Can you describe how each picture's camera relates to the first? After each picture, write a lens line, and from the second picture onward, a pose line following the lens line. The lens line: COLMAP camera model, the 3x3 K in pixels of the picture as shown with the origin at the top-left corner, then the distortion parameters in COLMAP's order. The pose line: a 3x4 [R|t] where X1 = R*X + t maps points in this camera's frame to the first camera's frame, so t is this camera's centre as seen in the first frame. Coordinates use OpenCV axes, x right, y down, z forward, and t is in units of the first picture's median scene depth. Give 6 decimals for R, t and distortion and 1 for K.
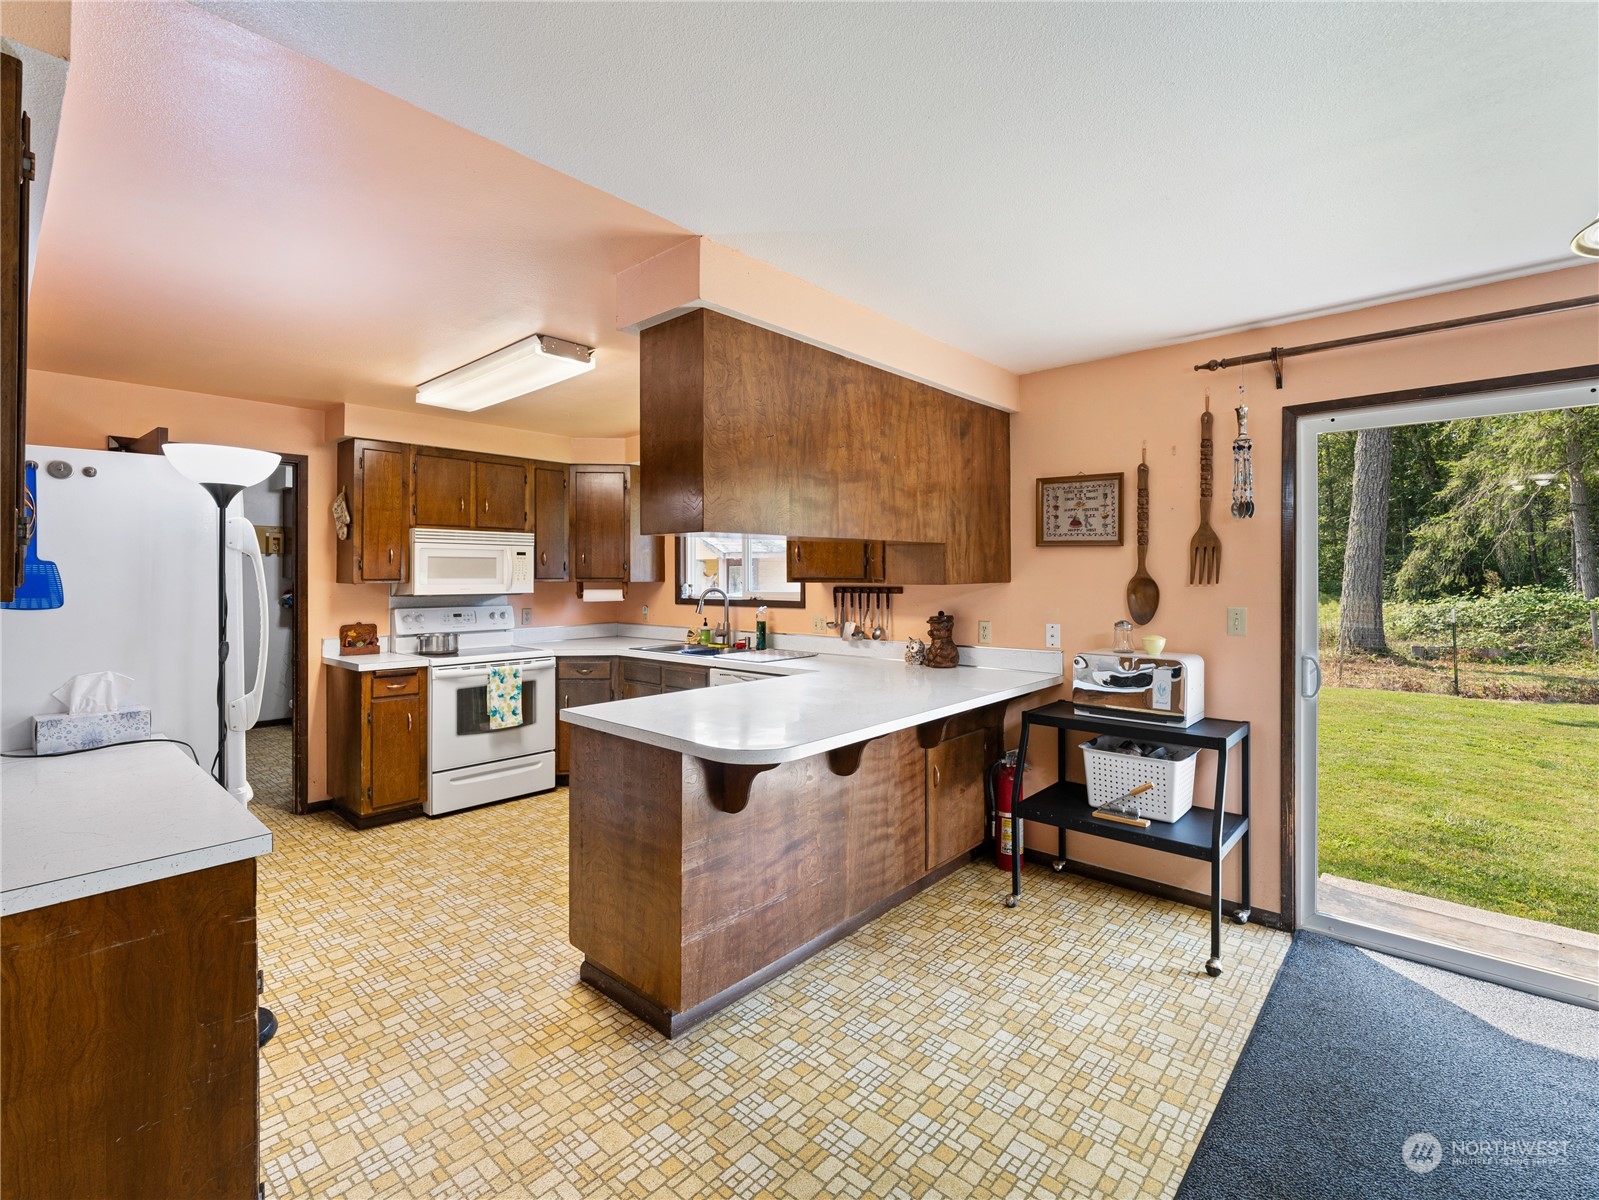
lens RADIAL K [[727.3, 0, 809.0], [0, 727.3, 577.2], [0, 0, 1]] dist [-0.000213, -0.001441]
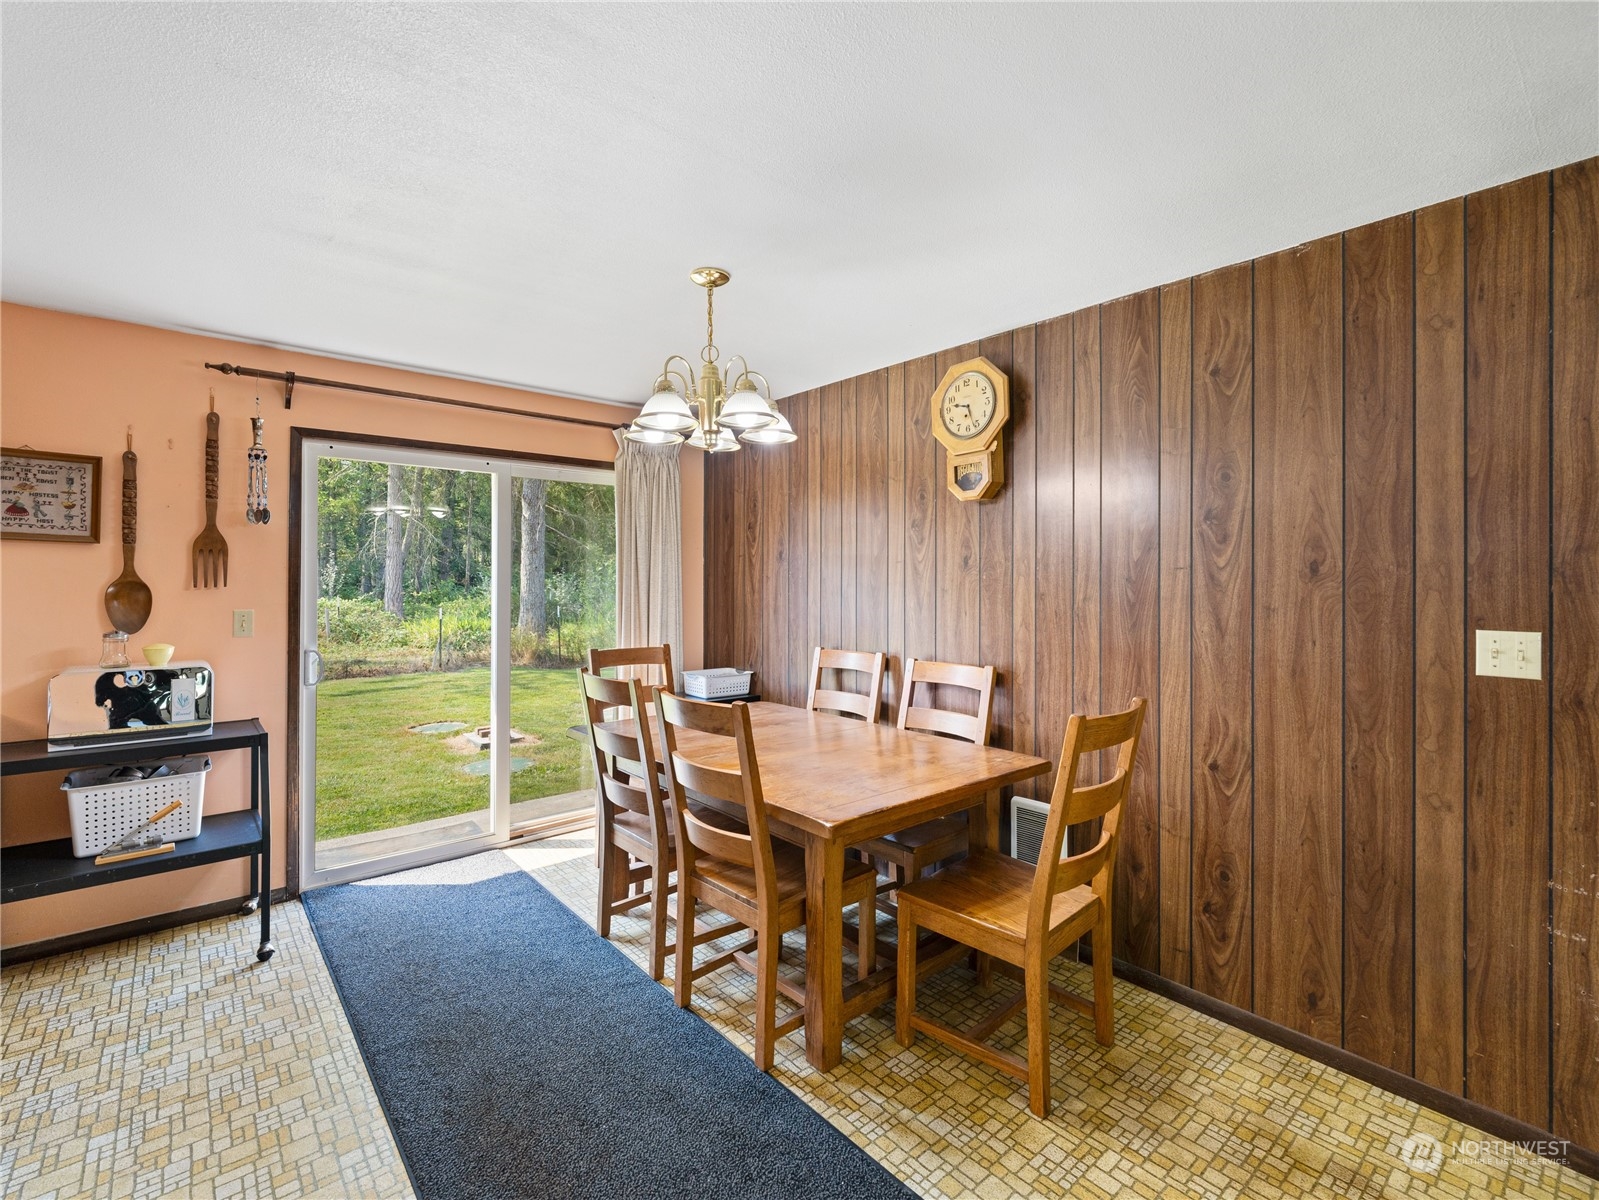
lens RADIAL K [[727.3, 0, 785.1], [0, 727.3, 584.0], [0, 0, 1]] dist [-0.000213, -0.001441]
pose [[0.145642, -0.002743, 0.989334, -0.332107], [-0.001976, 0.999993, 0.003063, 0.000326], [-0.989335, -0.002401, 0.145636, 0.094919]]
